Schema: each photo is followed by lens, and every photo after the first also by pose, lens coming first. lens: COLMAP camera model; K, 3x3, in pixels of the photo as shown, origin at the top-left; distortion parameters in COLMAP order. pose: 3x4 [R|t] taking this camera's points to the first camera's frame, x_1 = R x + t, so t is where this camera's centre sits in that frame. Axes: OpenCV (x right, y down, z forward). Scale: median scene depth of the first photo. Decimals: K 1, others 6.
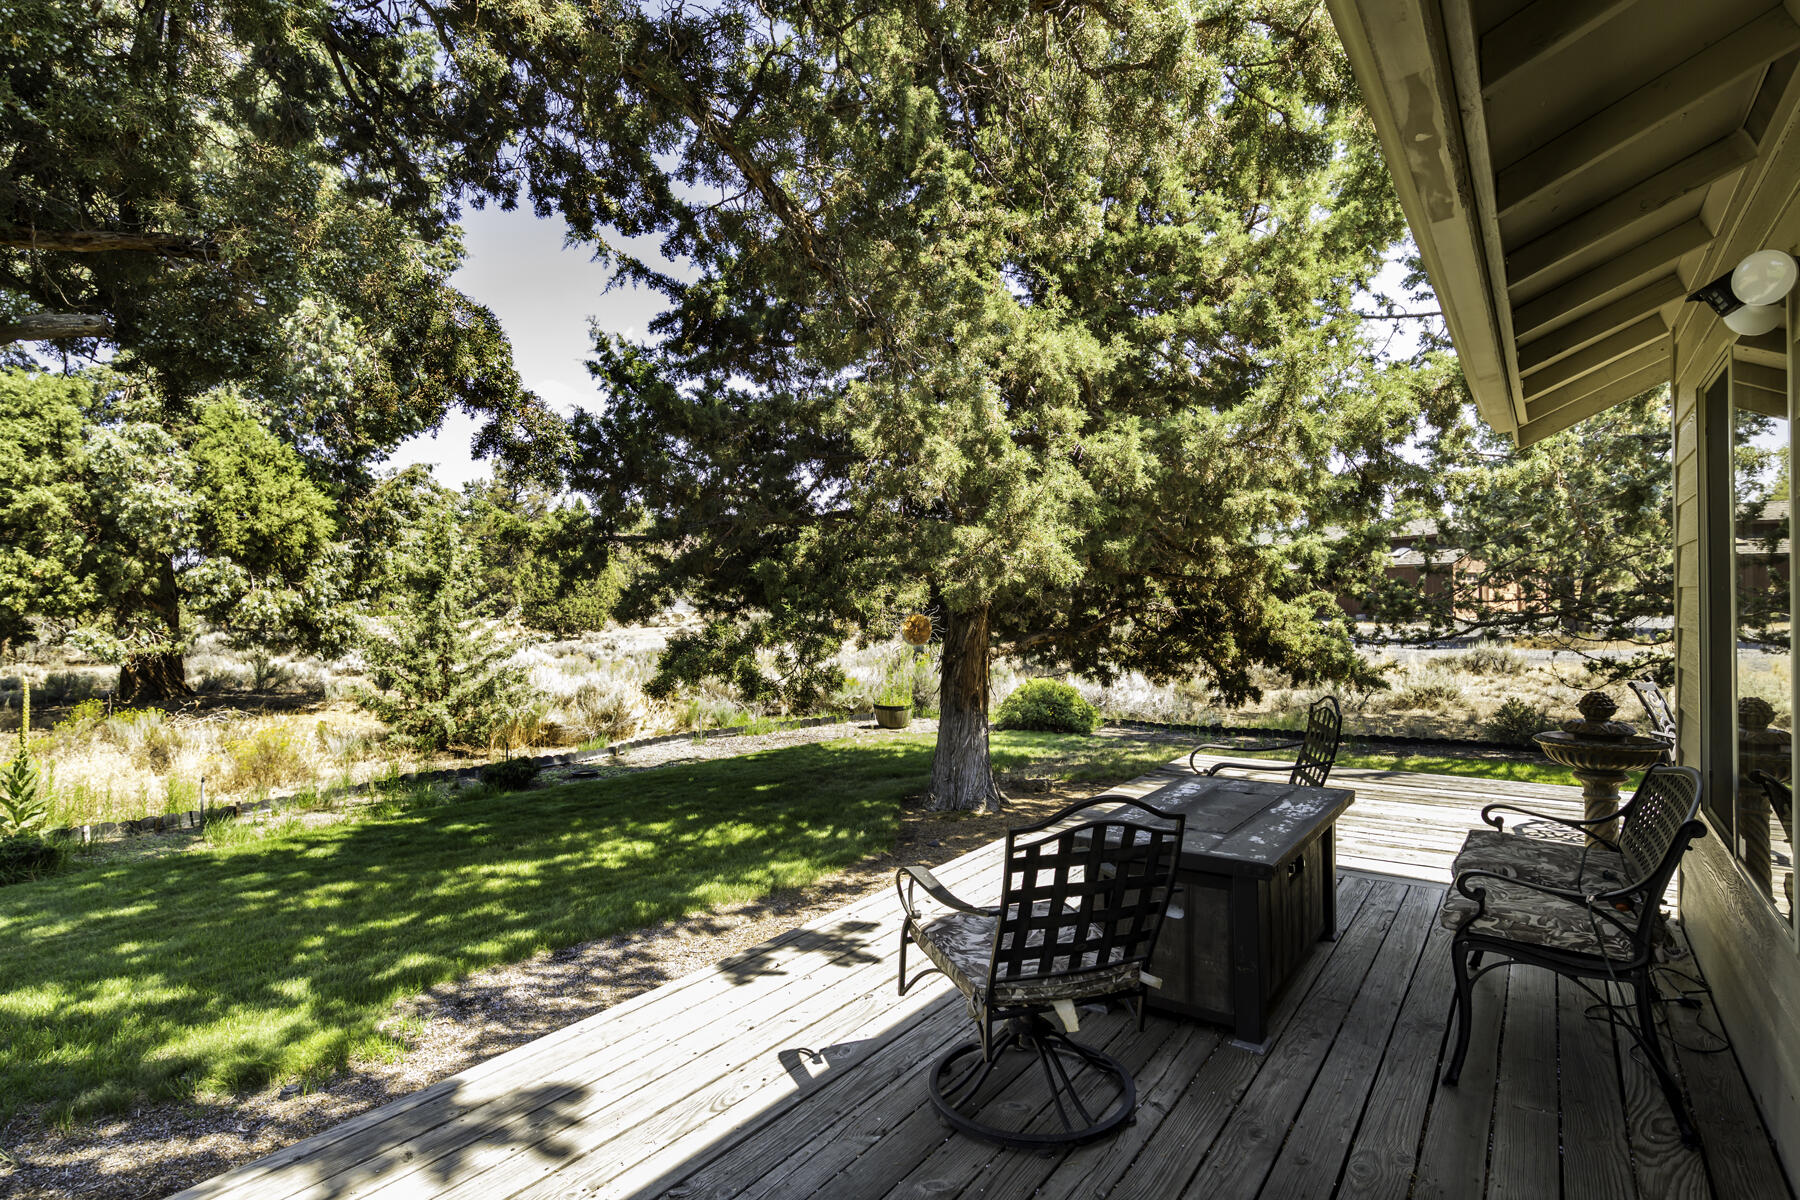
lens RADIAL K [[912.4, 0, 894.9], [0, 912.4, 595.0], [0, 0, 1]] dist [-0.020140, 0.007397]
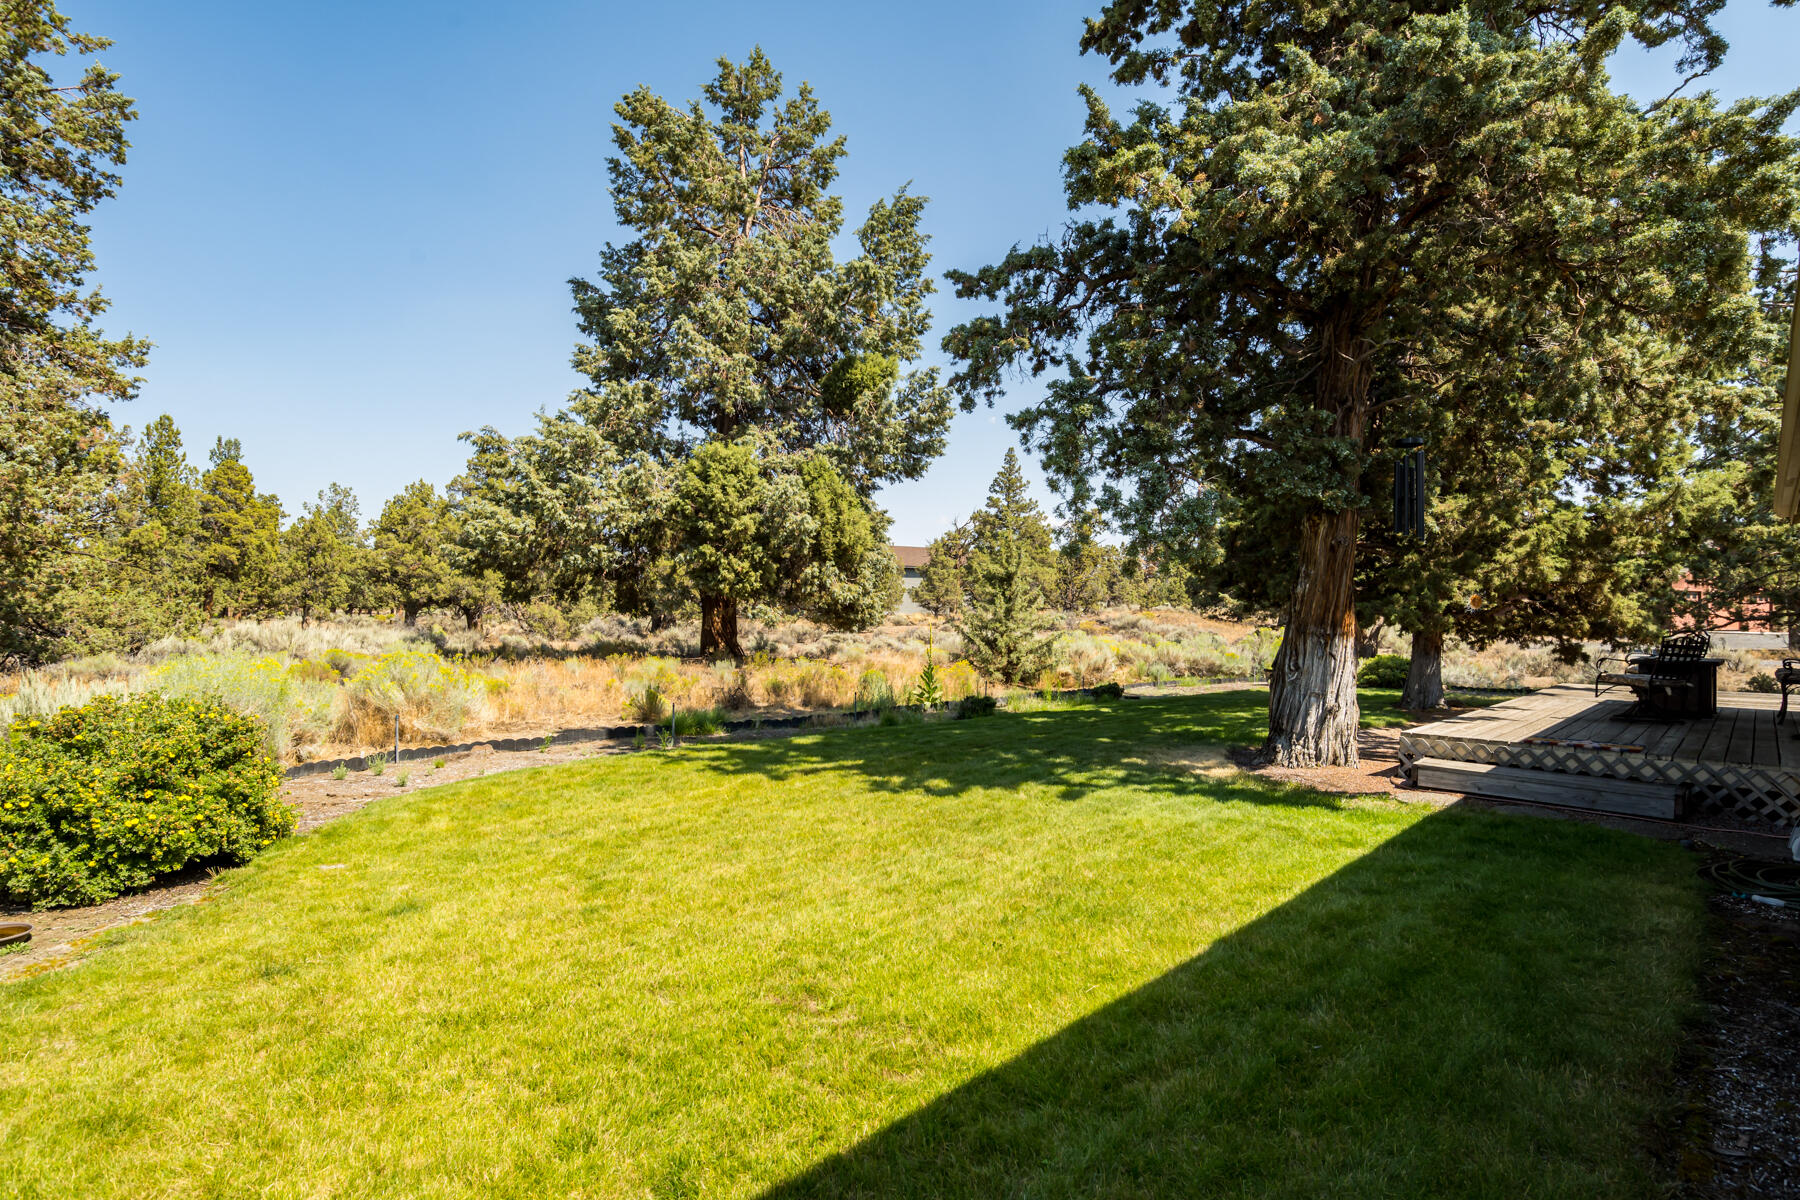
lens RADIAL K [[912.4, 0, 891.9], [0, 912.4, 592.9], [0, 0, 1]] dist [-0.020140, 0.007397]
pose [[0.989925, 0.018344, -0.140403, -0.453419], [-0.020150, 0.999731, -0.011450, 0.030424], [0.140155, 0.014164, 0.990028, -0.568945]]
